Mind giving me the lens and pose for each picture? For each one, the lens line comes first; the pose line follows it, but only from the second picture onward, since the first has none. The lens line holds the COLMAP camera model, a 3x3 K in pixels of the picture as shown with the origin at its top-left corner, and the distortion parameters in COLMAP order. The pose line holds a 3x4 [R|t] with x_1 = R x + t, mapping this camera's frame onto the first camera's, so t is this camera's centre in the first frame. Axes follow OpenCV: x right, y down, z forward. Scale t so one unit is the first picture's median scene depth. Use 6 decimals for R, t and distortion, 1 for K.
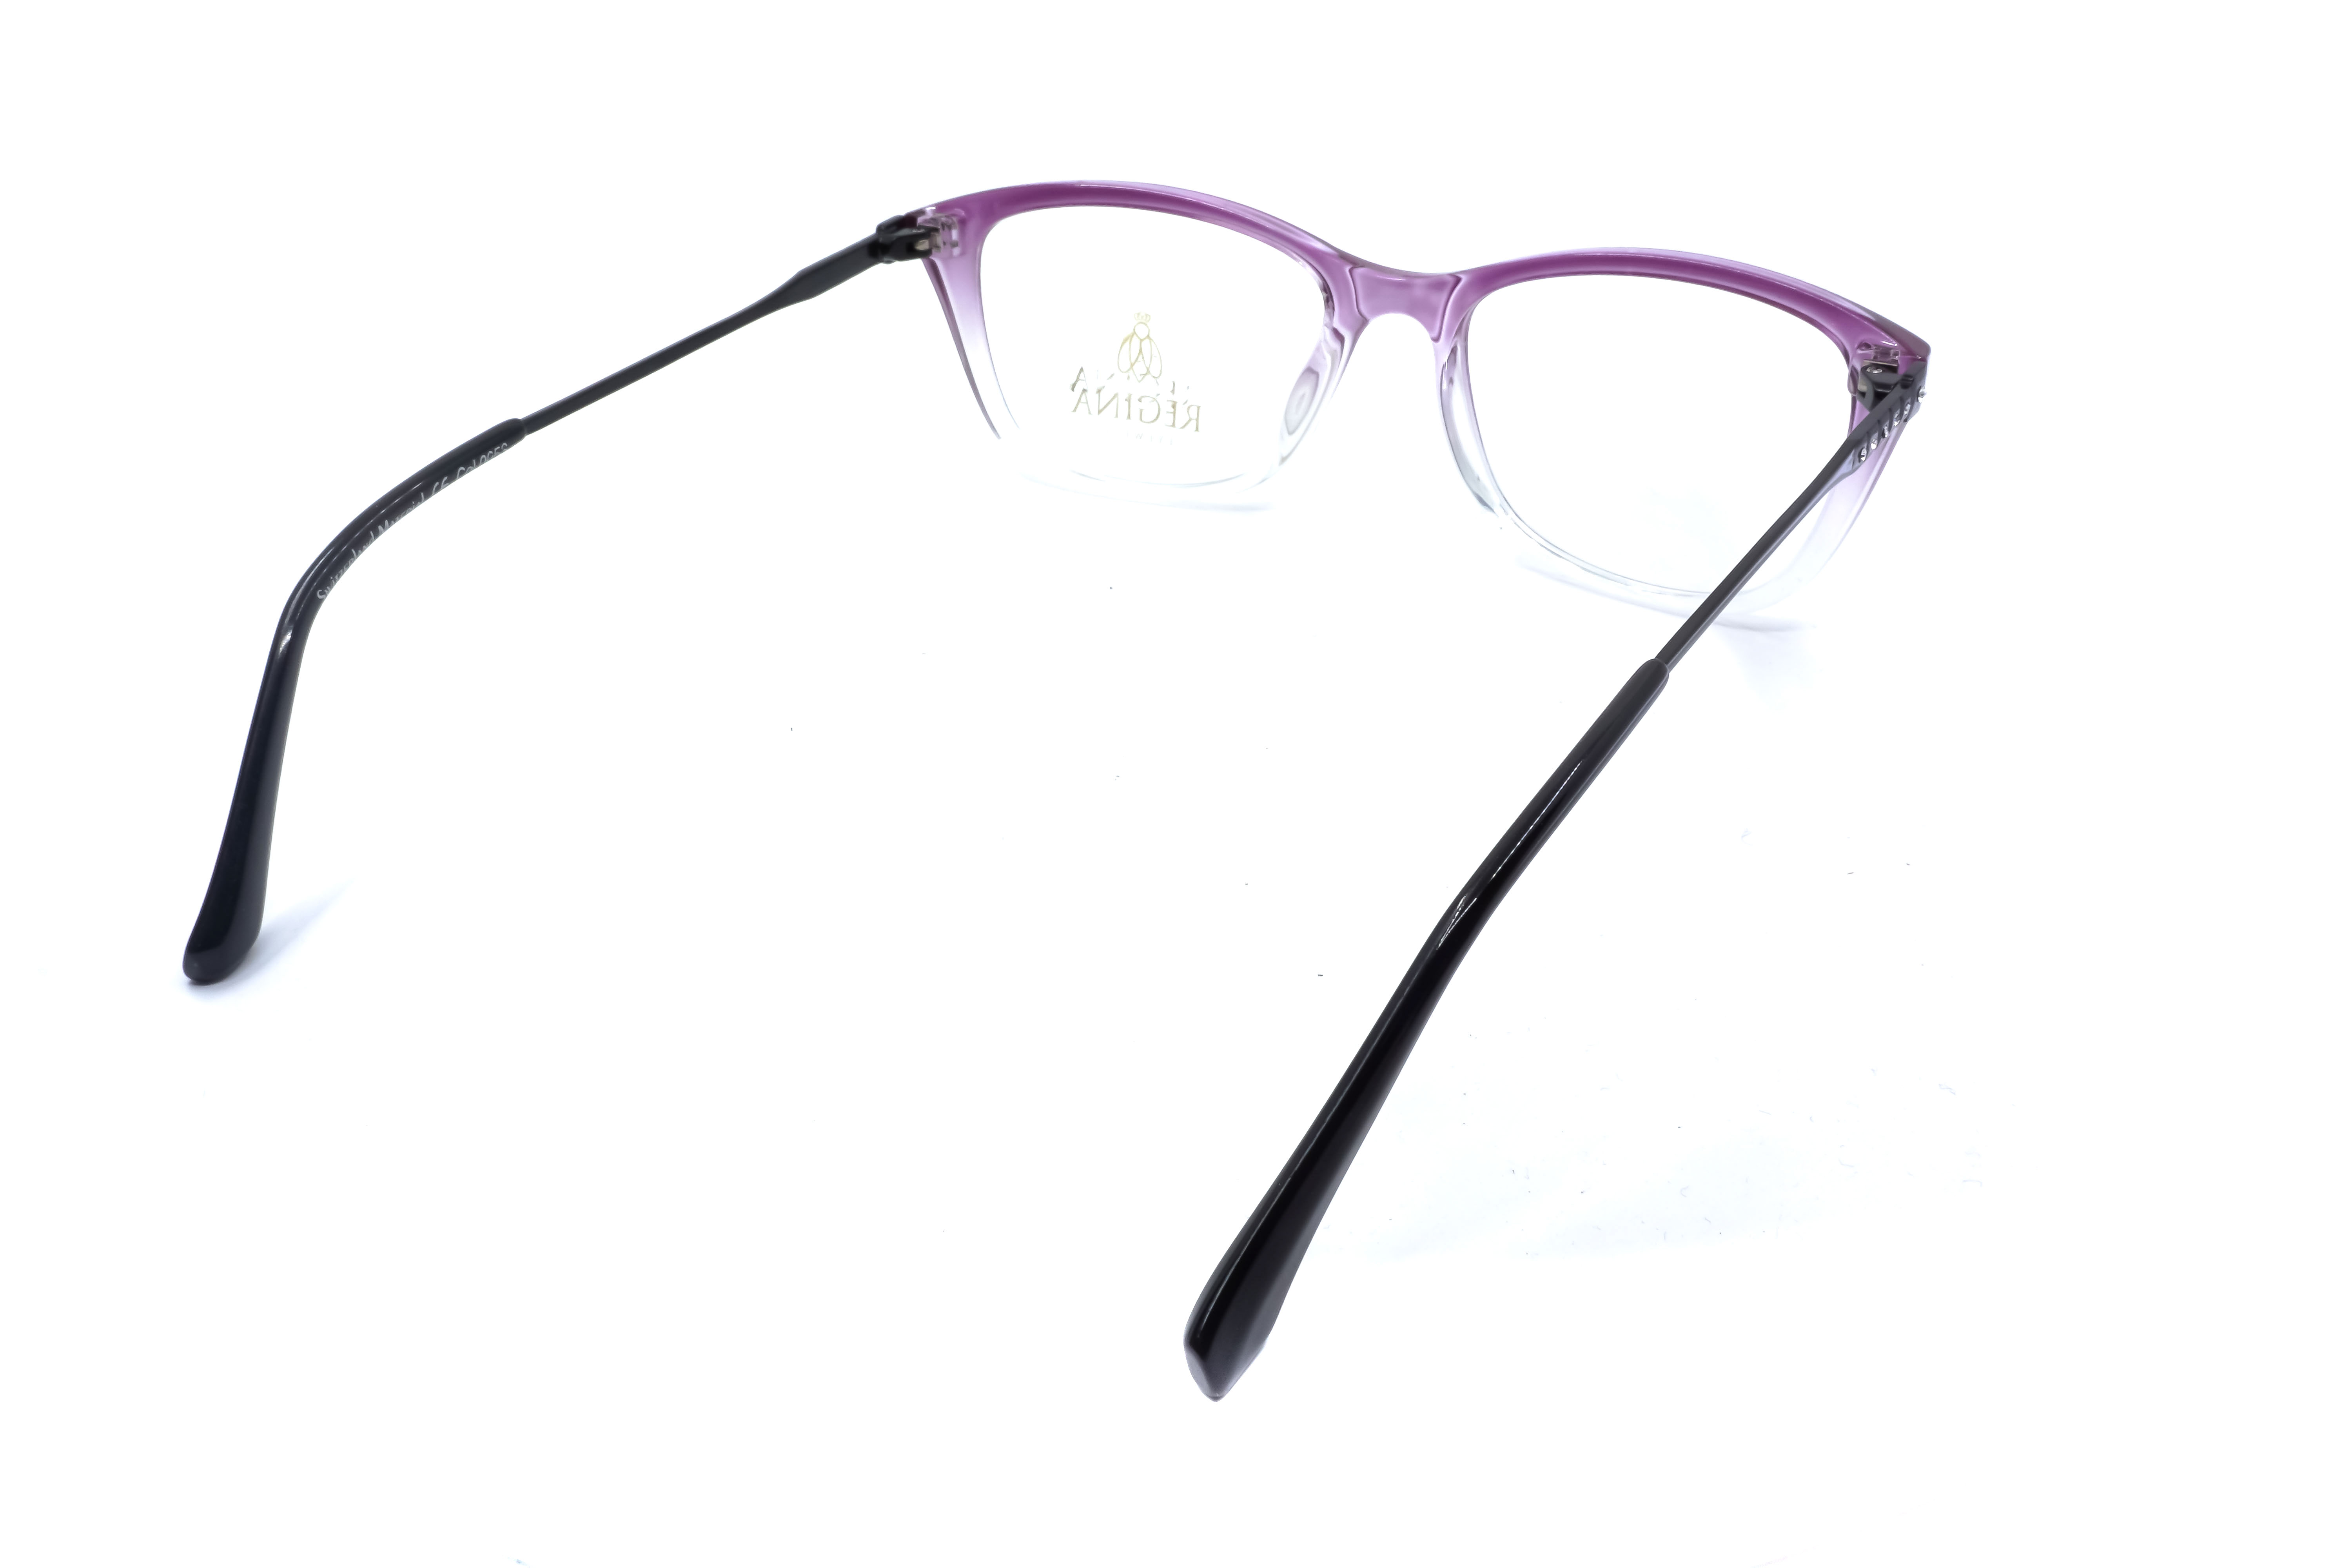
lens RADIAL K [[2299.0, 0, 1173.0], [0, 2299.0, 777.6], [0, 0, 1]] dist [-0.008718, 0.000000]
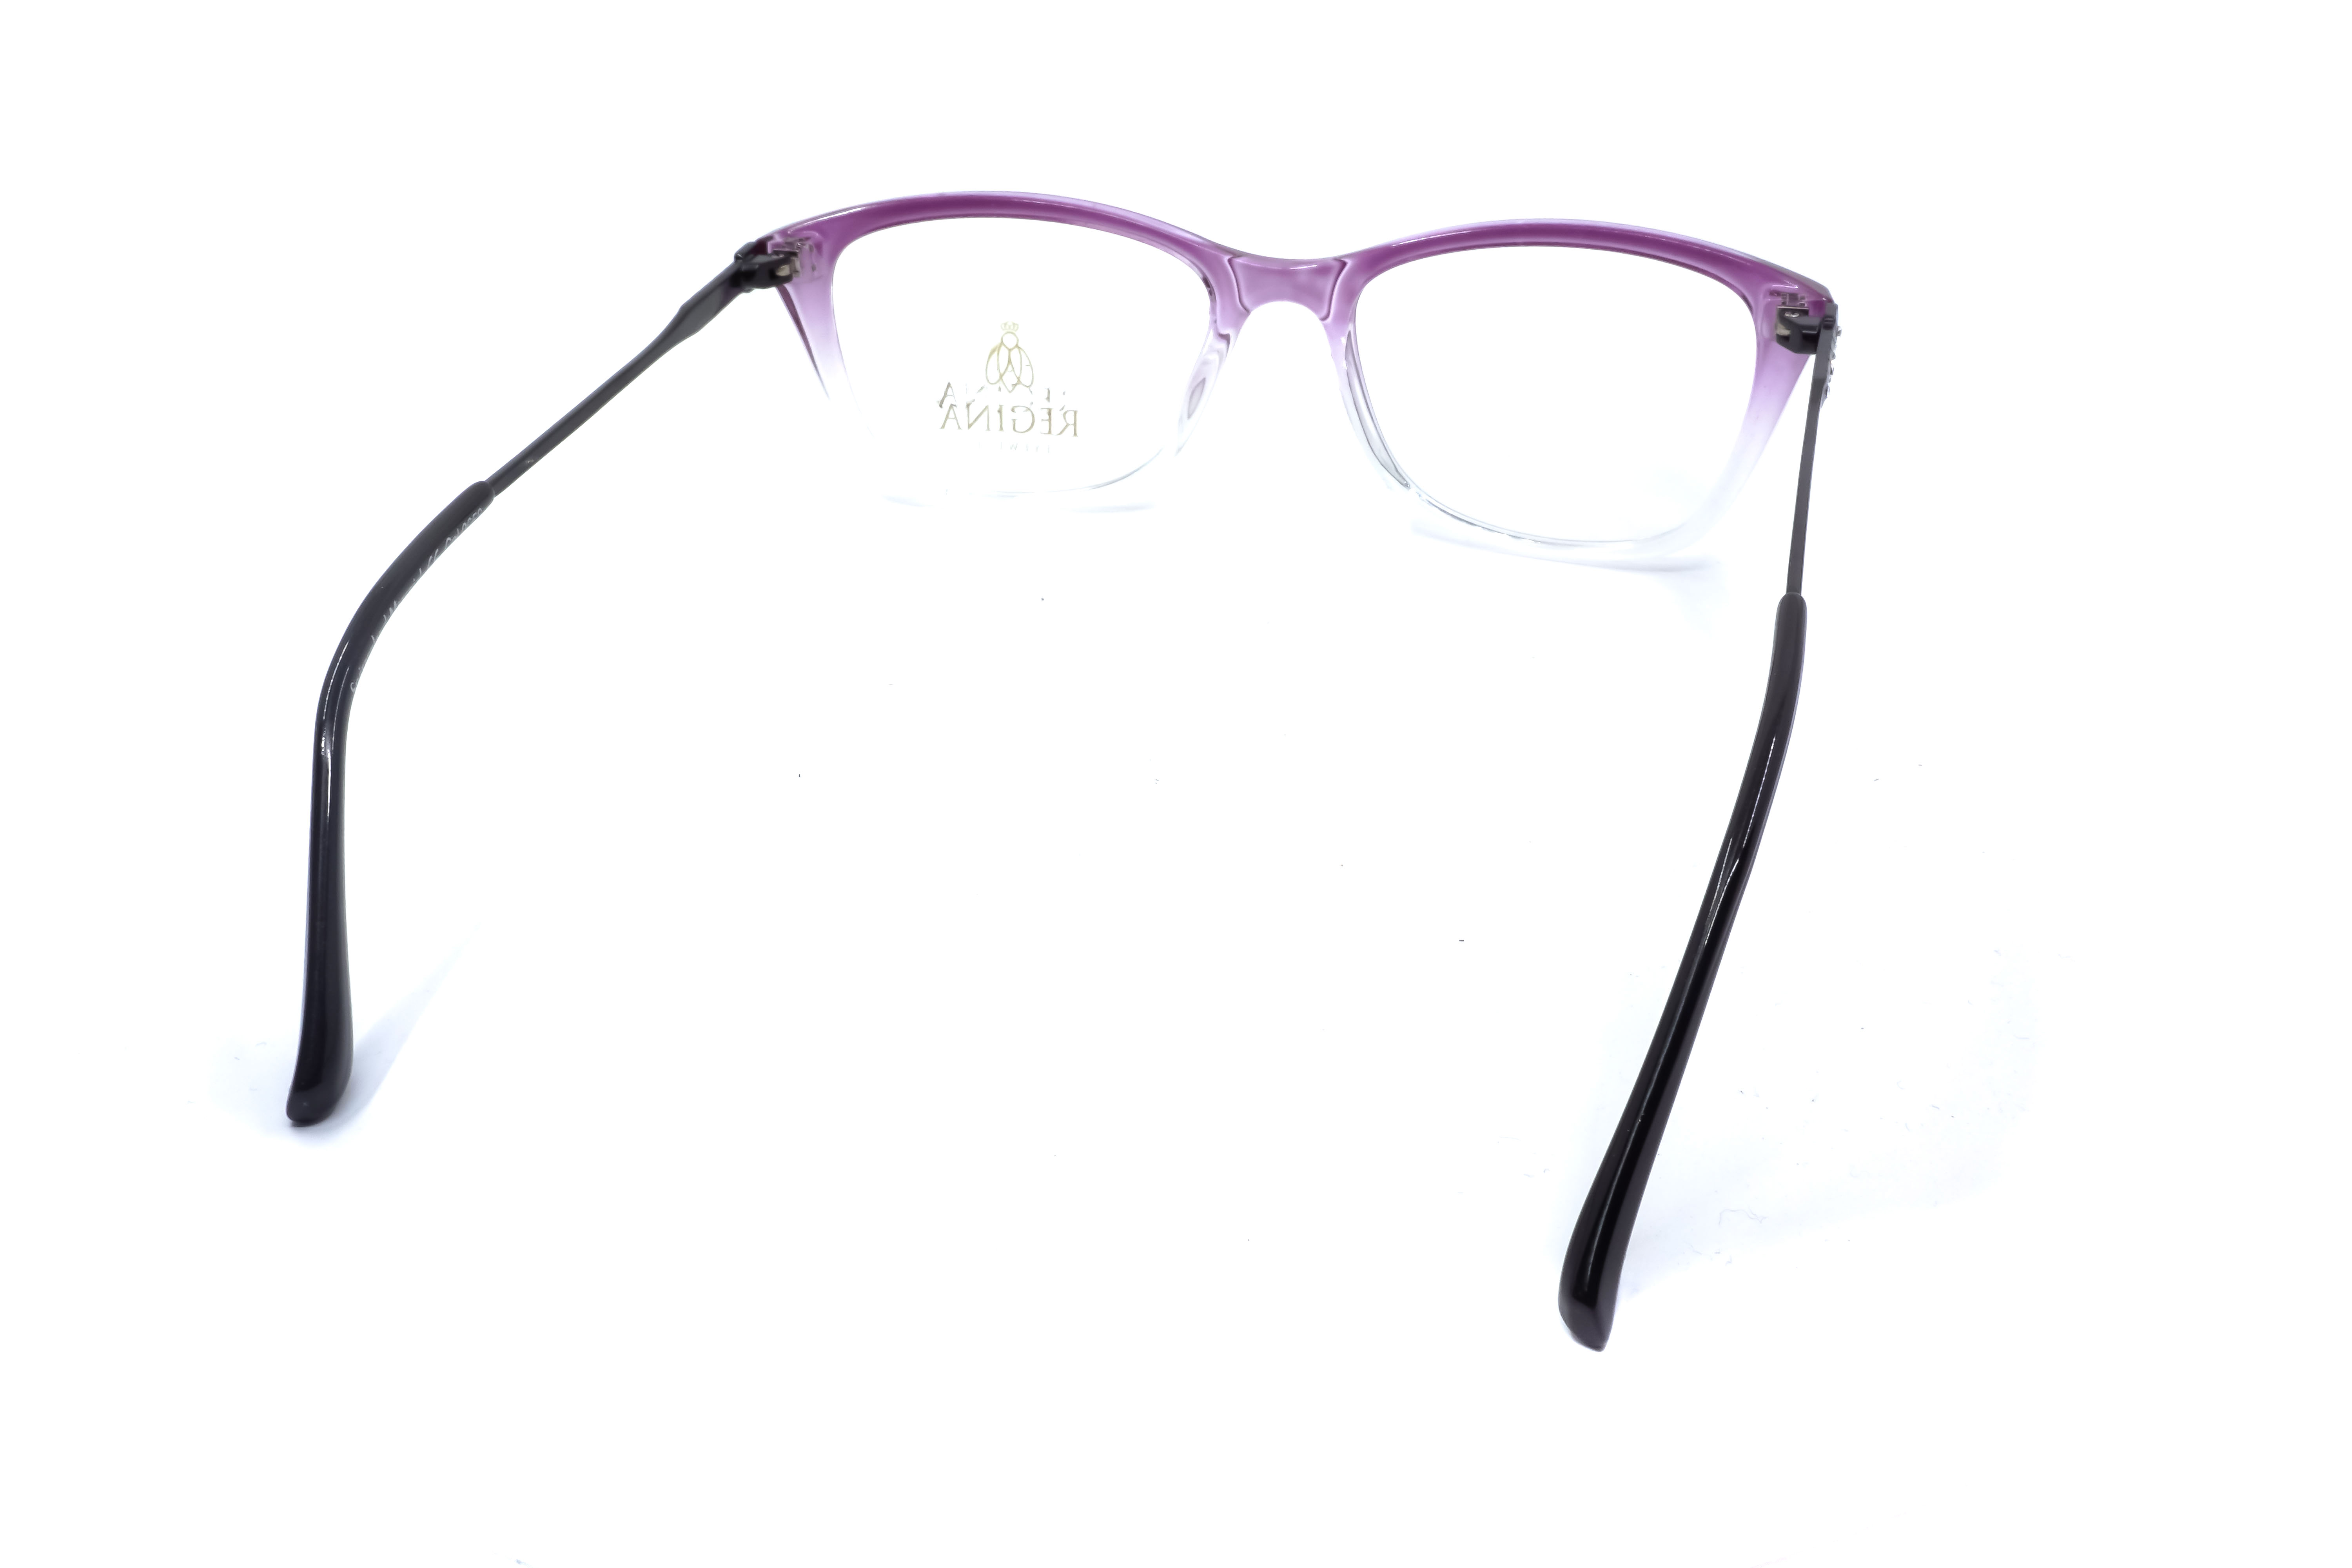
lens RADIAL K [[2299.0, 0, 1166.2], [0, 2299.0, 803.7], [0, 0, 1]] dist [-0.008718, 0.000000]
pose [[0.965371, -0.128774, 0.226883, -0.202433], [0.126701, 0.991657, 0.023740, -0.011251], [-0.228047, 0.005828, 0.973633, 0.020015]]
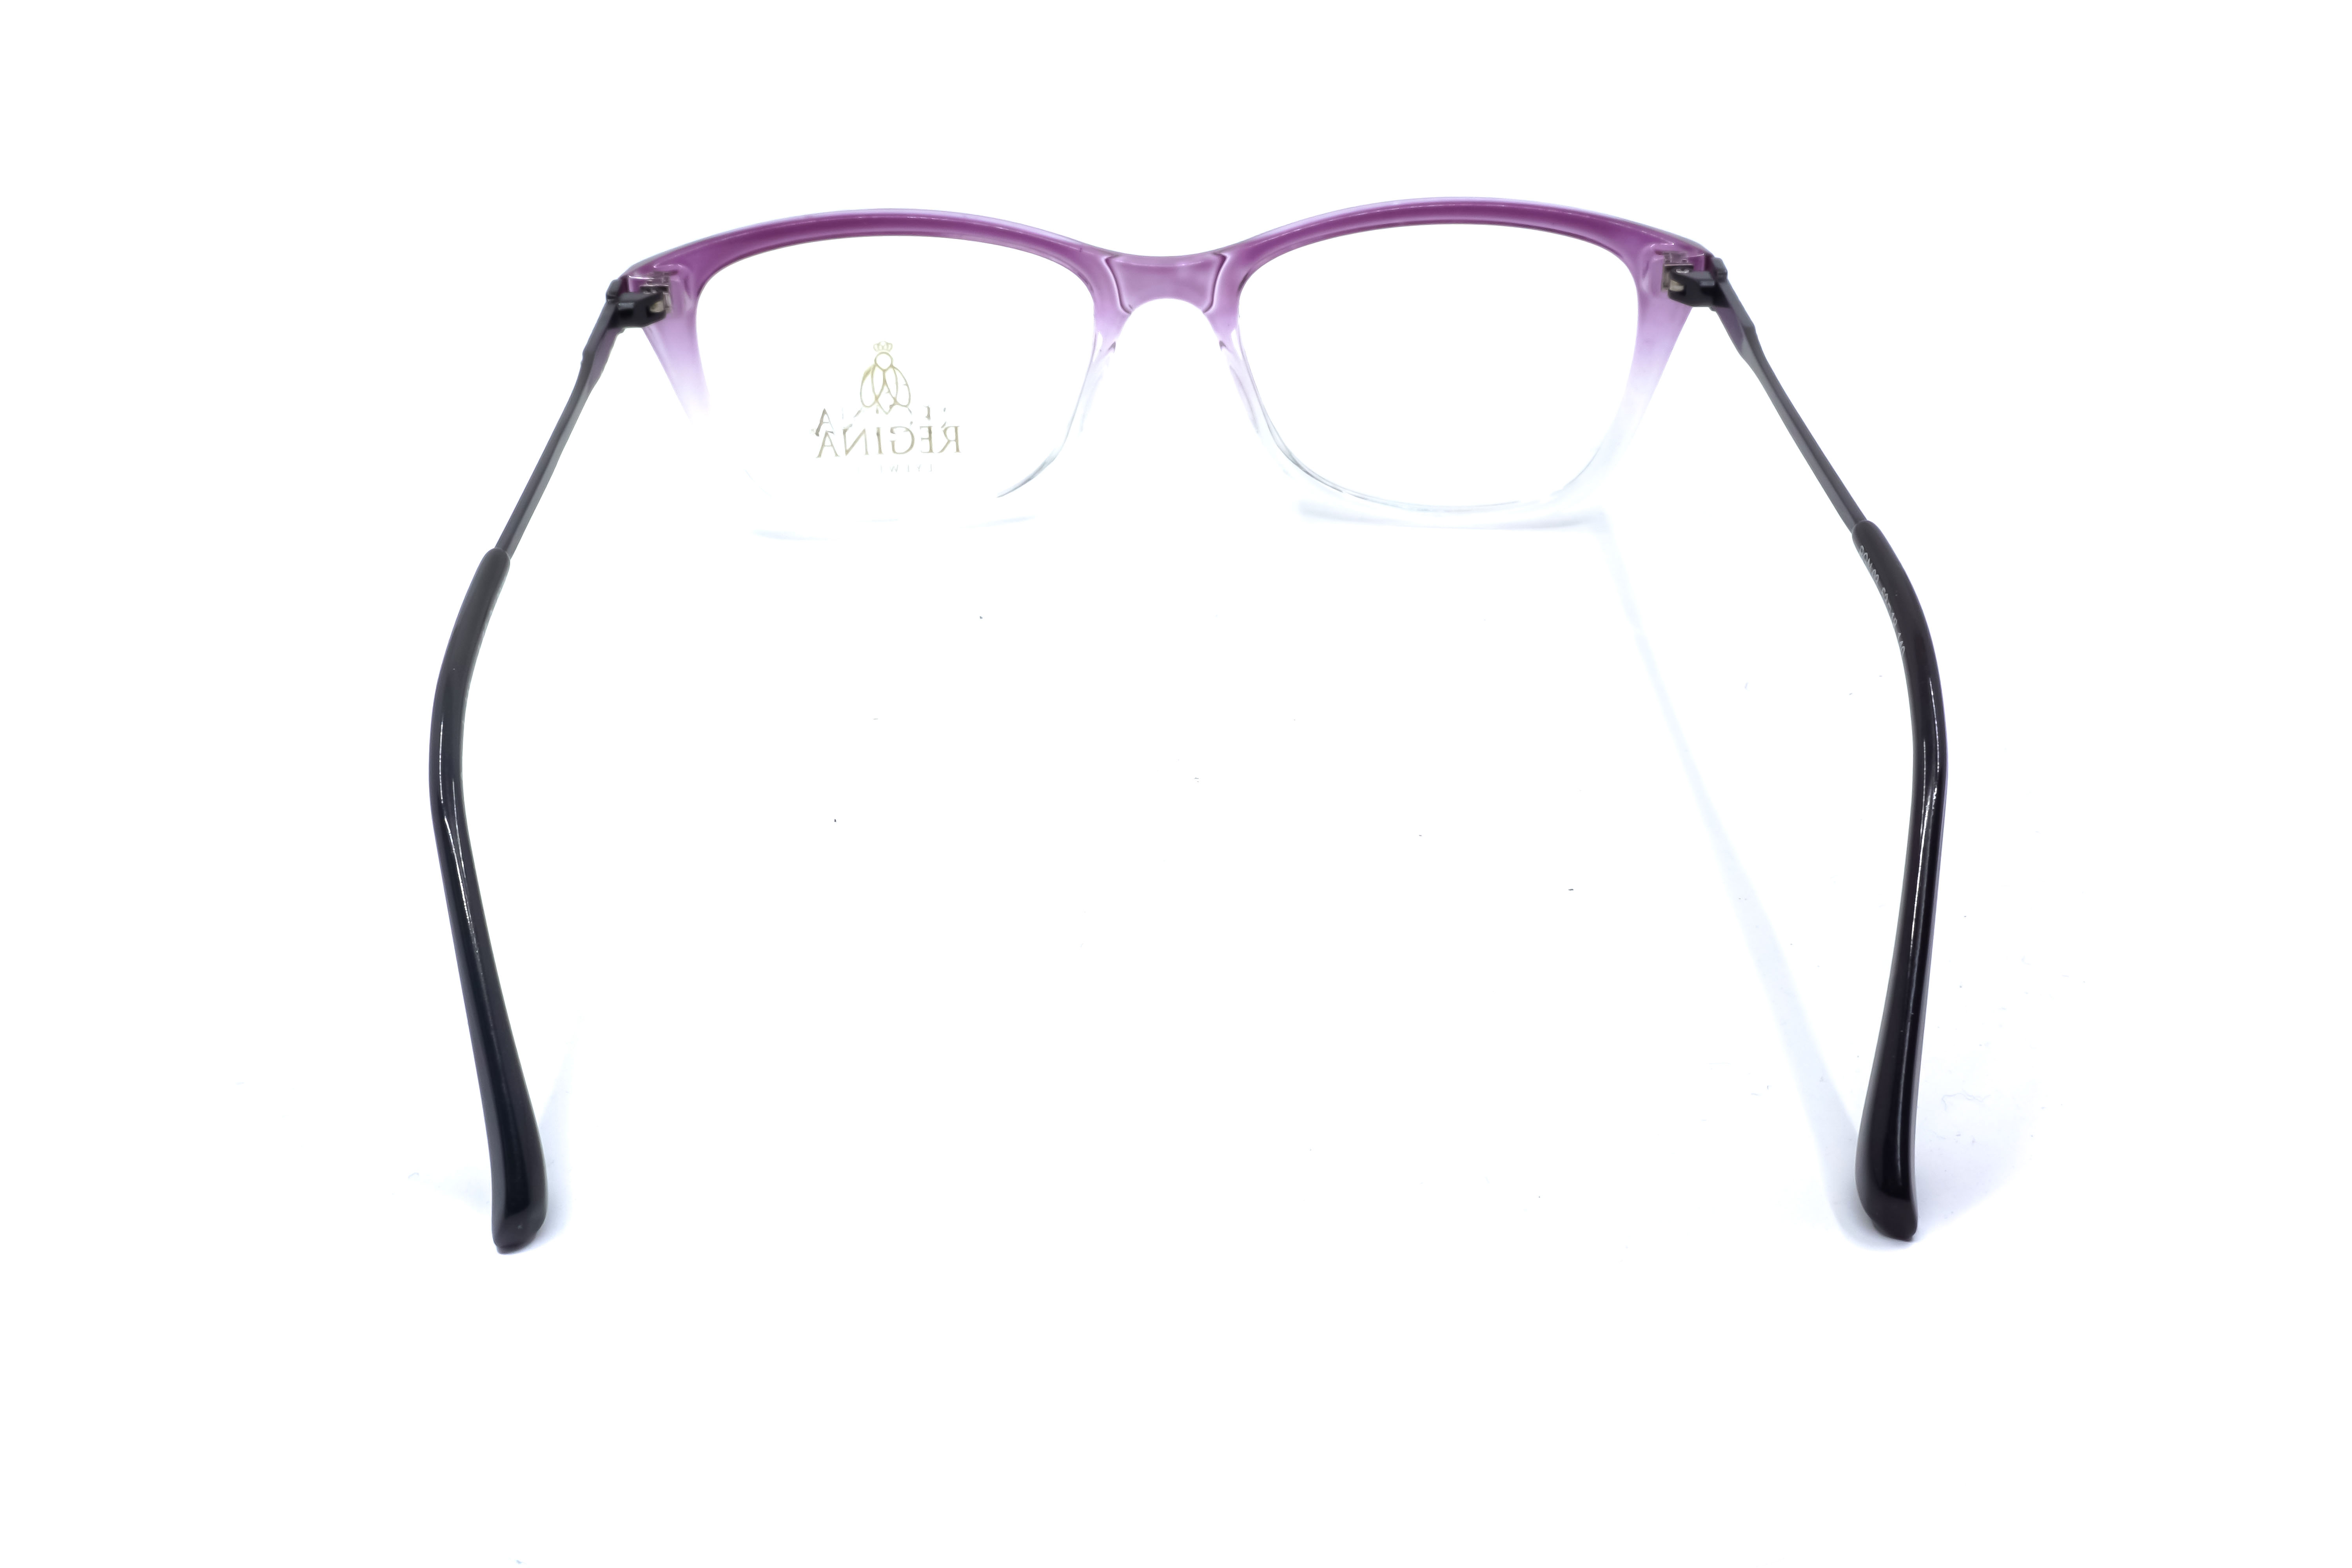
lens RADIAL K [[2299.0, 0, 1178.7], [0, 2299.0, 783.7], [0, 0, 1]] dist [-0.008718, 0.000000]
pose [[0.859975, -0.244070, 0.448188, -0.390869], [0.245342, 0.967802, 0.056279, -0.046499], [-0.447493, 0.061560, 0.892166, 0.091481]]
